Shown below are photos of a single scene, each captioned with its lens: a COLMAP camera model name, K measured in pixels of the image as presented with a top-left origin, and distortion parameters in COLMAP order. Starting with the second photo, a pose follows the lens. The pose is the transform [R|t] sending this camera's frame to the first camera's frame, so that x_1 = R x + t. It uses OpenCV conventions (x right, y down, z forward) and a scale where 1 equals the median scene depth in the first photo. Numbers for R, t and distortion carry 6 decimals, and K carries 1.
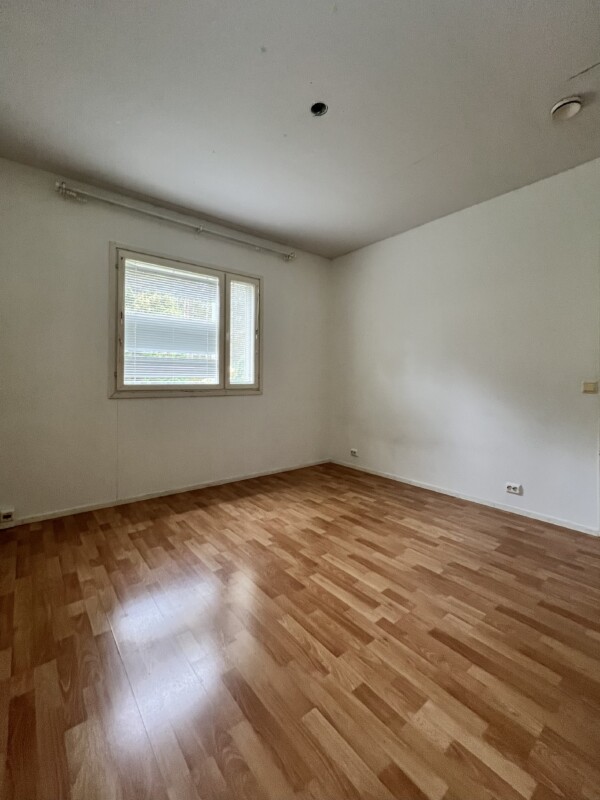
lens RADIAL K [[341.5, 0, 303.3], [0, 341.5, 378.4], [0, 0, 1]] dist [-0.001322, 0.000238]
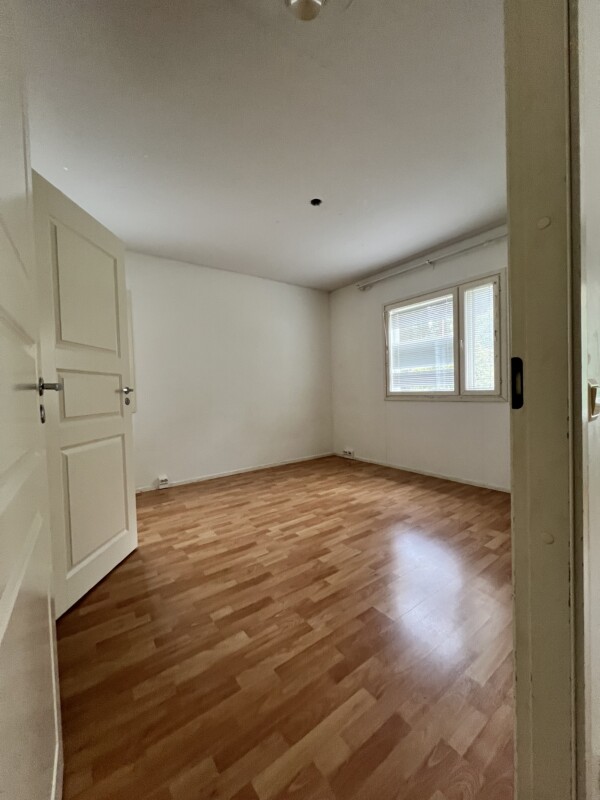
lens RADIAL K [[312.4, 0, 300.0], [0, 312.4, 400.0], [0, 0, 1]] dist [-0.000804, -0.000112]
pose [[-0.041639, 0.024947, -0.998821, 1.007880], [0.030392, 0.999257, 0.023691, 0.009251], [0.998670, -0.029369, -0.042366, 0.702192]]
